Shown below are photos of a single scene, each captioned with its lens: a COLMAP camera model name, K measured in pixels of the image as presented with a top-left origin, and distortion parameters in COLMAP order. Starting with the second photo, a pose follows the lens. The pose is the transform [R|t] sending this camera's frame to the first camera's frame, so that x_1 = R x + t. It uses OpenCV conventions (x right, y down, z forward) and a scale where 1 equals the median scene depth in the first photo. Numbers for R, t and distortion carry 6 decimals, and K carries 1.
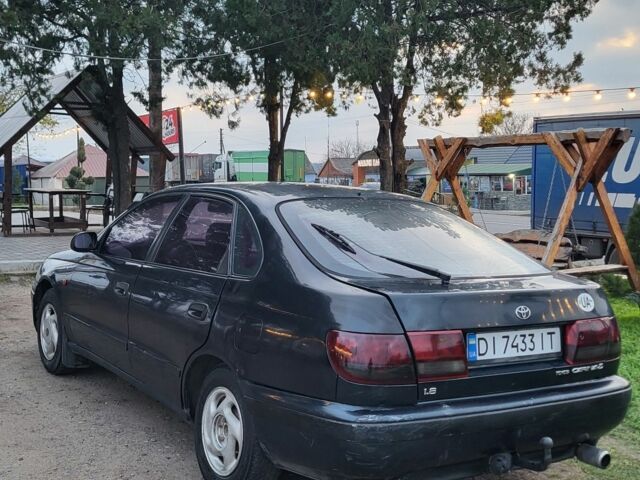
lens RADIAL K [[843.8, 0, 322.6], [0, 843.8, 239.7], [0, 0, 1]] dist [0.092940, 0.000000]
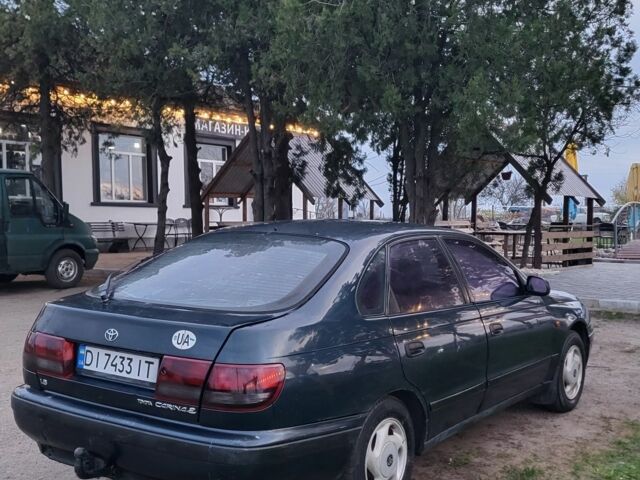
lens RADIAL K [[843.8, 0, 324.6], [0, 843.8, 238.5], [0, 0, 1]] dist [0.092940, 0.000000]
pose [[0.364720, 0.016696, -0.930968, 1.350047], [-0.068494, 0.997611, -0.008943, -0.047159], [0.928595, 0.067027, 0.364992, 0.842385]]
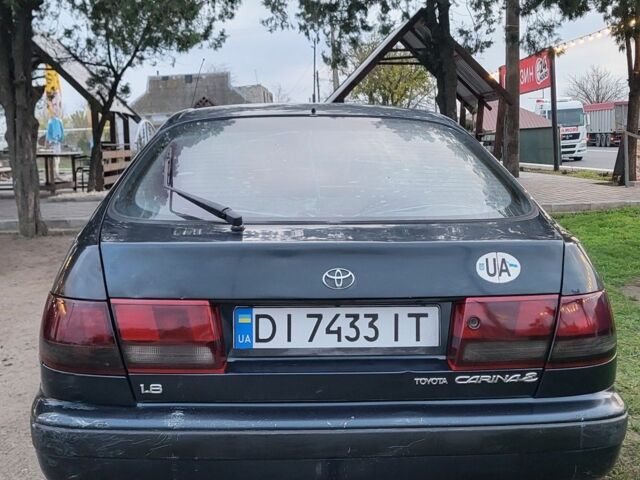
lens RADIAL K [[843.8, 0, 321.1], [0, 843.8, 240.3], [0, 0, 1]] dist [0.092940, 0.000000]
pose [[0.862953, 0.027162, -0.504554, 0.532914], [-0.000851, 0.998631, 0.052304, 0.025273], [0.505284, -0.044707, 0.861794, 0.460922]]
